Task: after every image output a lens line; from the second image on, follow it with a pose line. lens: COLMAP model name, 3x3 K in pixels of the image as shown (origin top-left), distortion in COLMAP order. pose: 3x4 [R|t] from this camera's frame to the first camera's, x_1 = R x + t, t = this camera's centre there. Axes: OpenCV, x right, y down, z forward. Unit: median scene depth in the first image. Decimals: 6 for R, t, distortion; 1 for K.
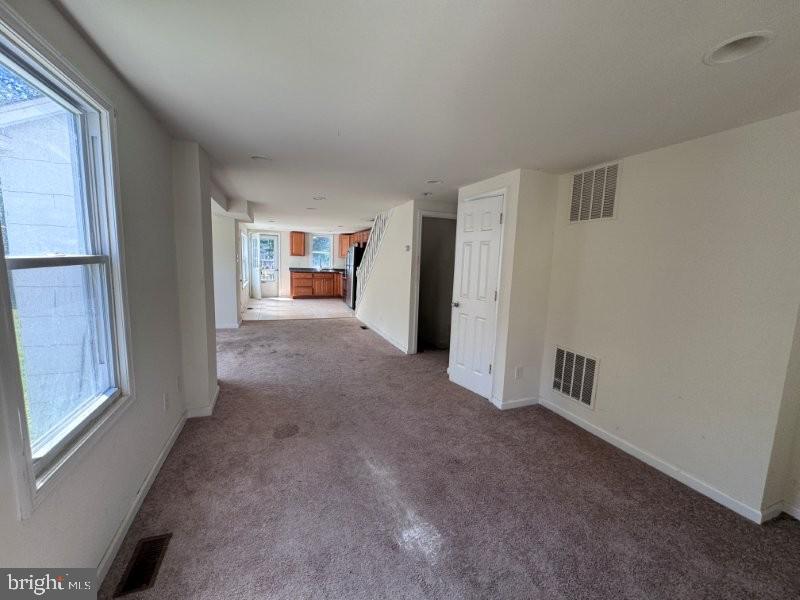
lens RADIAL K [[318.6, 0, 397.8], [0, 318.6, 295.8], [0, 0, 1]] dist [-0.002018, 0.000756]
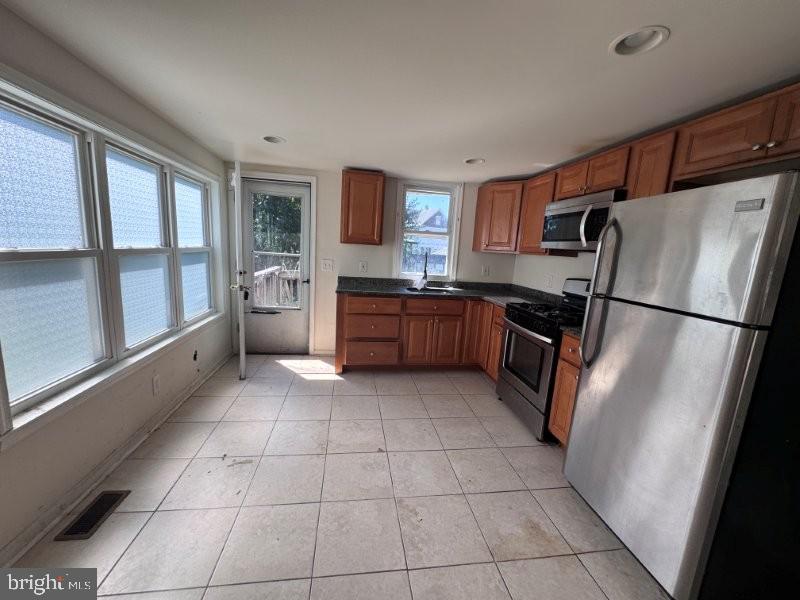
lens RADIAL K [[318.6, 0, 399.9], [0, 318.6, 300.9], [0, 0, 1]] dist [-0.002018, 0.000756]
pose [[0.974809, 0.055140, -0.216119, -0.197564], [-0.049023, 0.998233, 0.033565, -0.077489], [0.217588, -0.022124, 0.975790, 0.673713]]
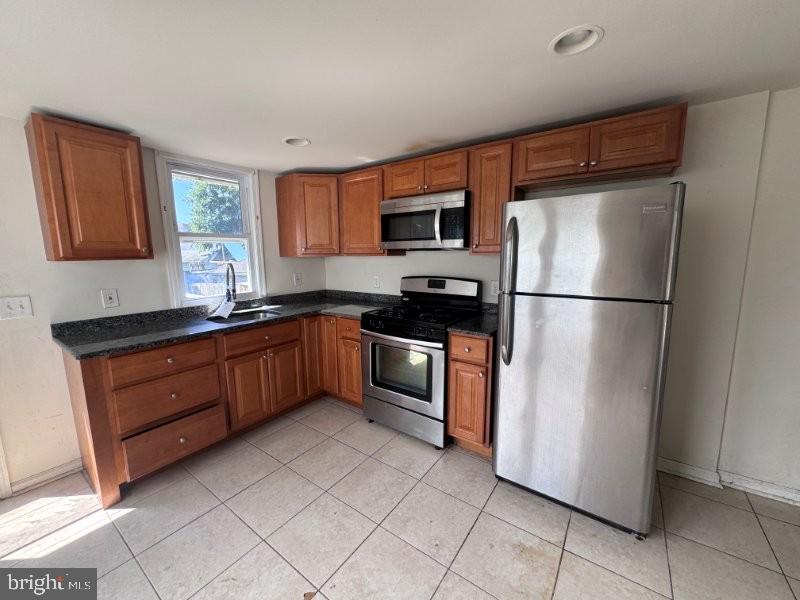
lens RADIAL K [[318.6, 0, 398.5], [0, 318.6, 300.0], [0, 0, 1]] dist [-0.002018, 0.000756]
pose [[0.838705, -0.123977, 0.530287, -0.271774], [0.111083, 0.992216, 0.056284, -0.091745], [-0.533137, 0.011700, 0.845948, 0.745361]]
